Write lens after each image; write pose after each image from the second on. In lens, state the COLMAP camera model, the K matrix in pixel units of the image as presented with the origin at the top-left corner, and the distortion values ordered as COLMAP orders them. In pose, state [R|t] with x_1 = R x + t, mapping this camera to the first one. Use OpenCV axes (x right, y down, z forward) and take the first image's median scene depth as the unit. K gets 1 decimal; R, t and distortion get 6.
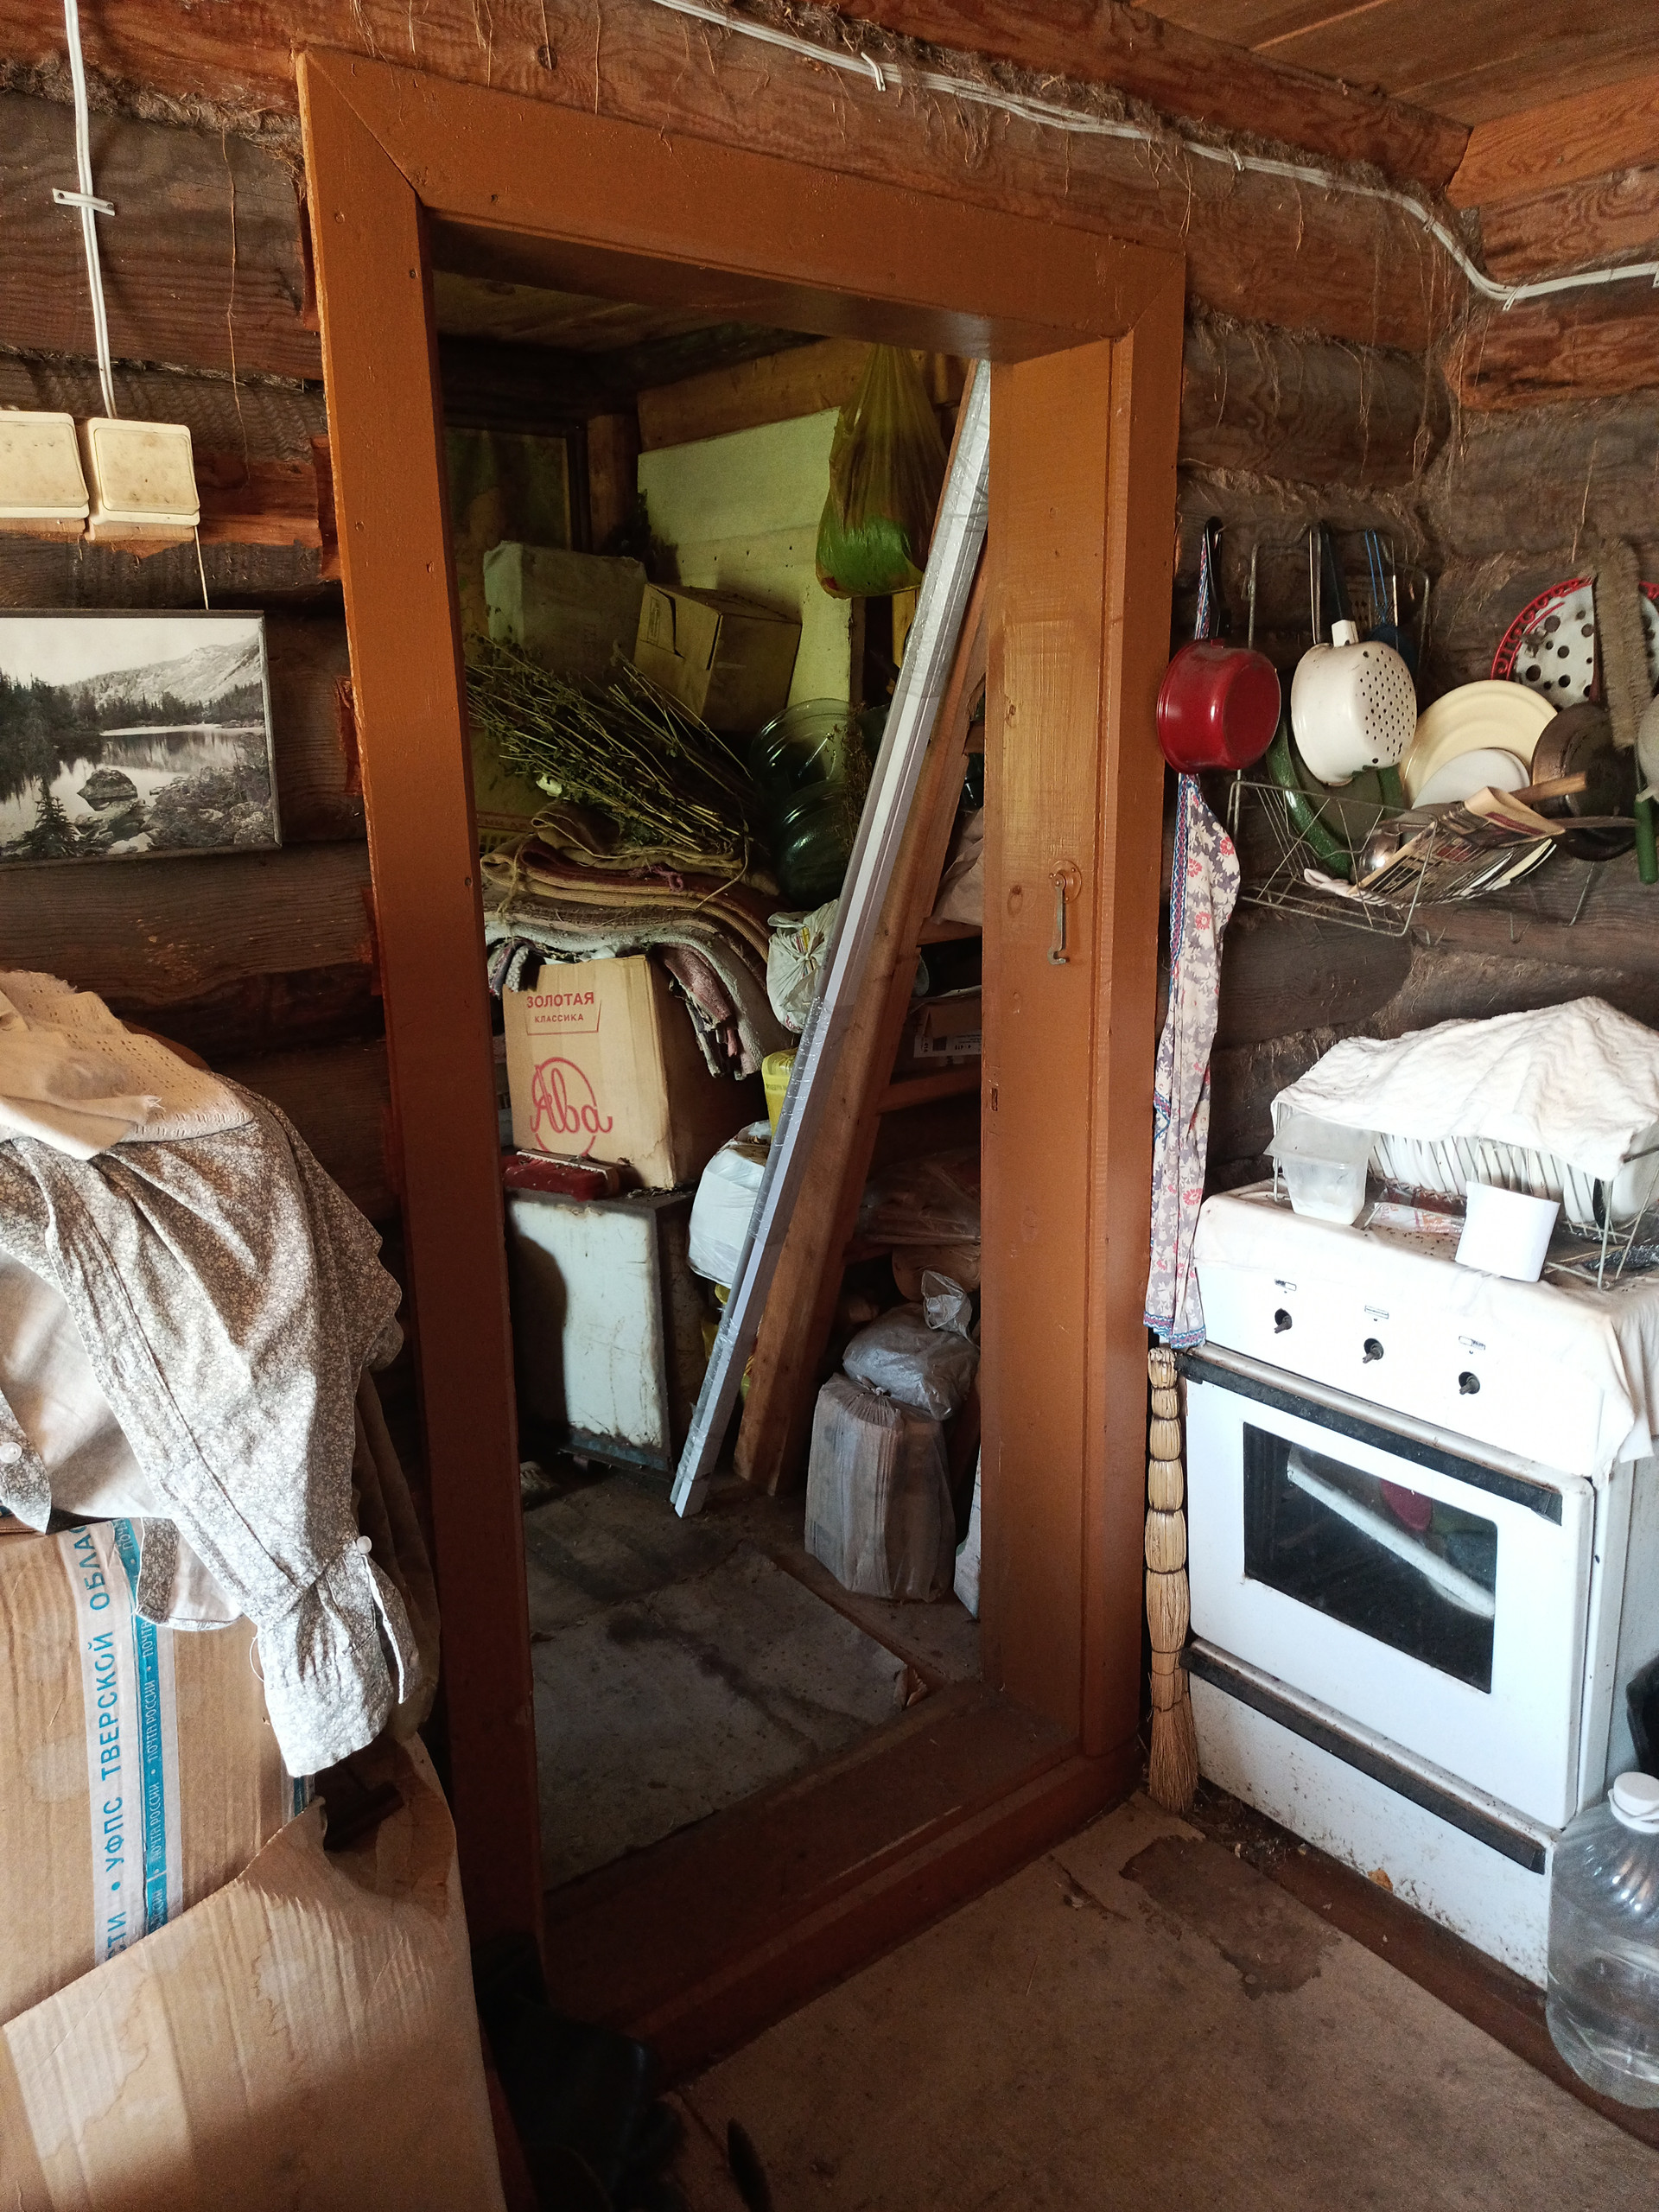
lens RADIAL K [[1630.2, 0, 831.4], [0, 1630.2, 1094.2], [0, 0, 1]] dist [0.041457, -0.026439]
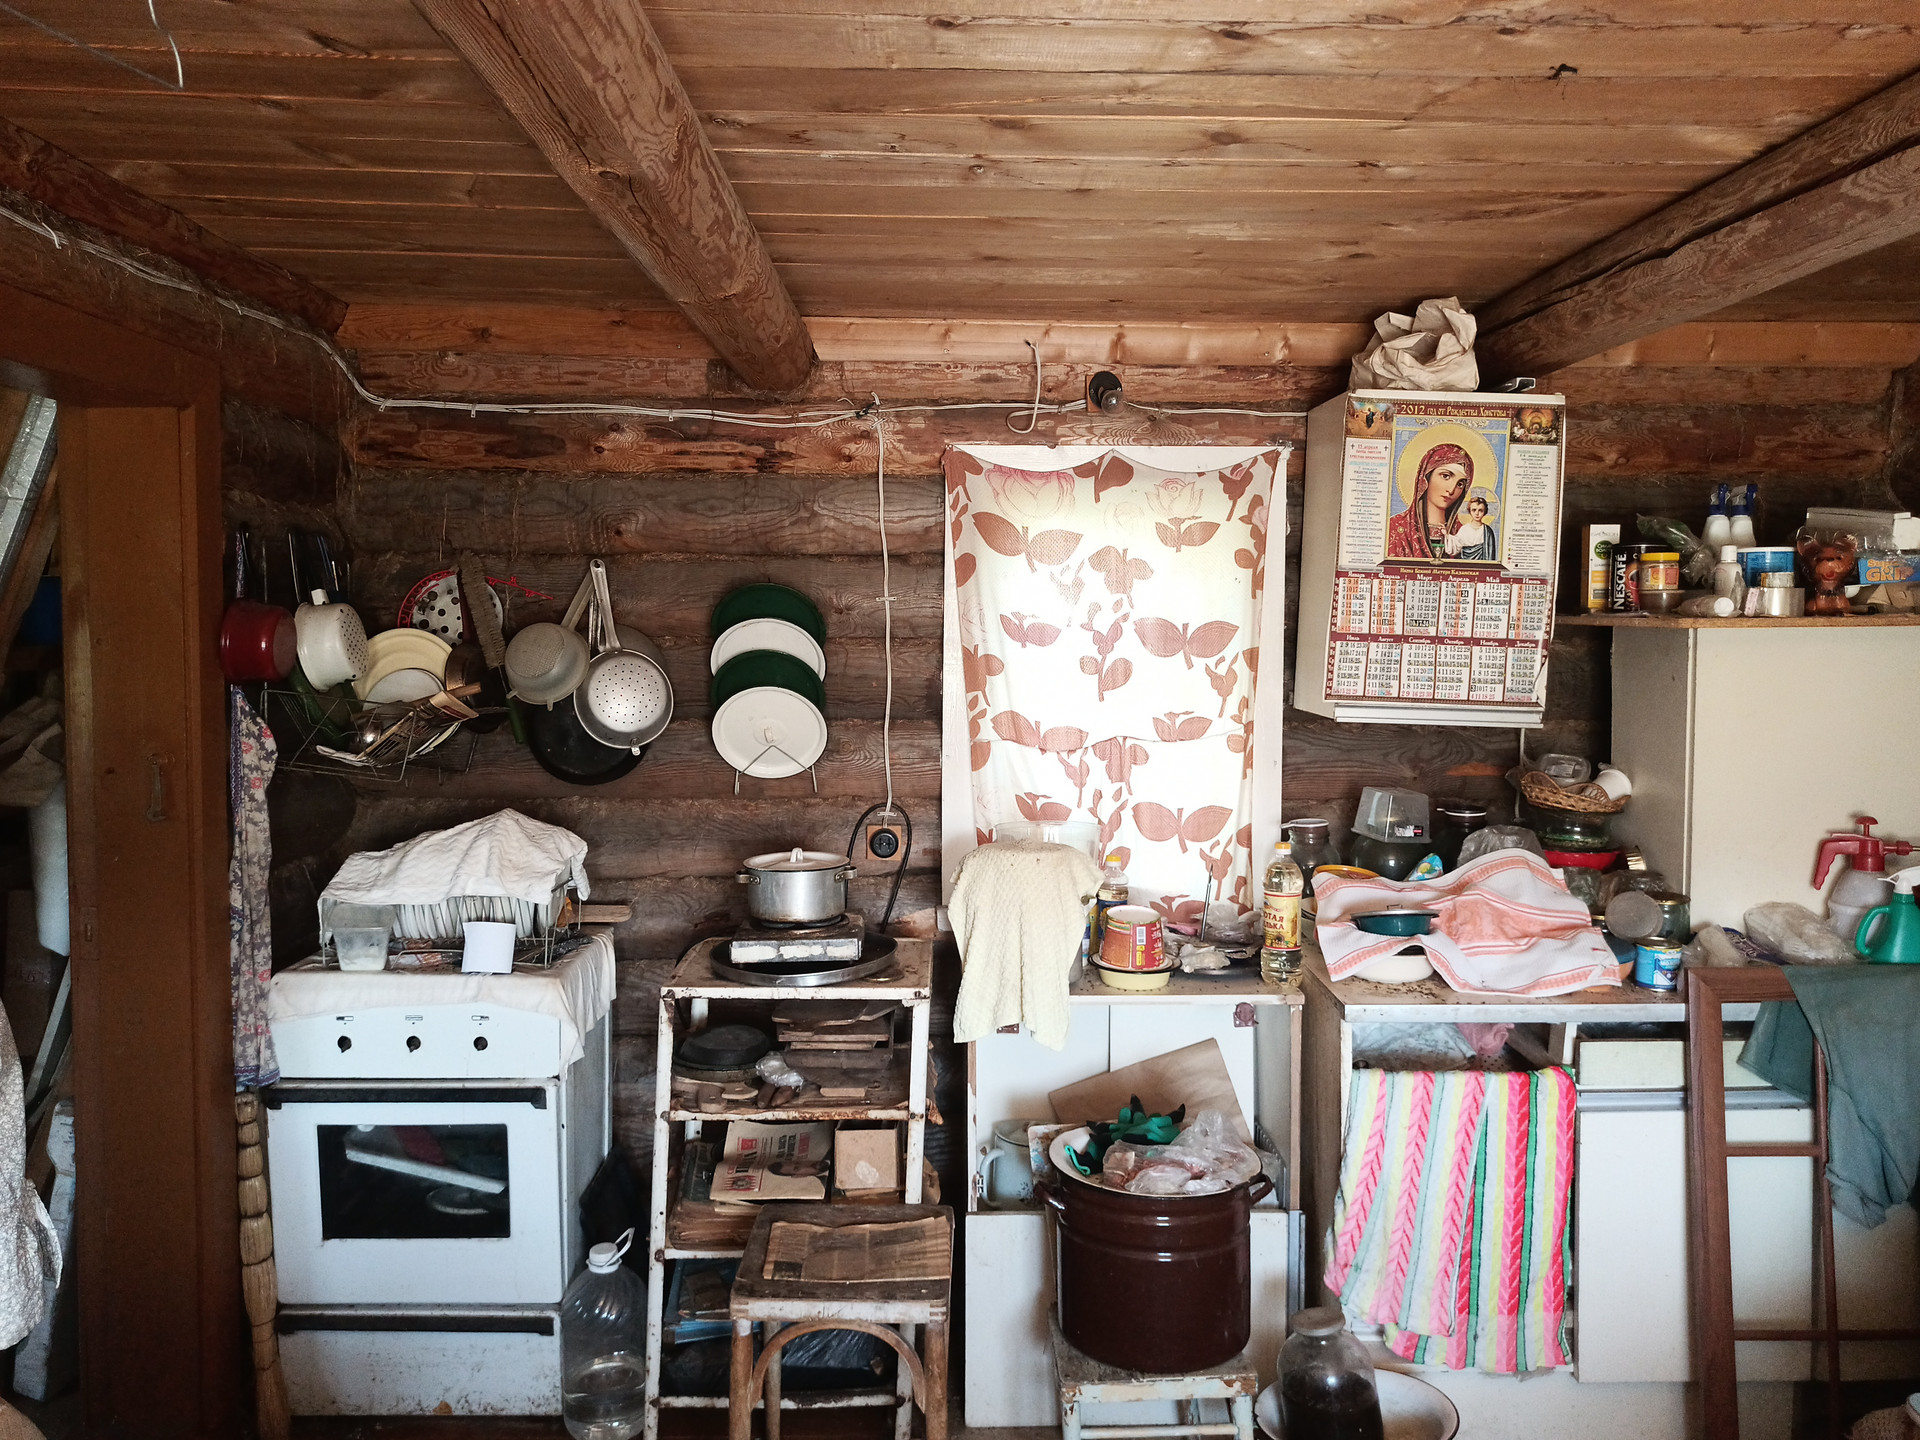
lens RADIAL K [[1451.0, 0, 1033.4], [0, 1451.0, 719.4], [0, 0, 1]] dist [0.080329, -0.071114]
pose [[0.575457, -0.033072, 0.817163, -0.448958], [0.173457, 0.981386, -0.082433, 0.067660], [-0.799226, 0.189179, 0.570481, -0.322710]]
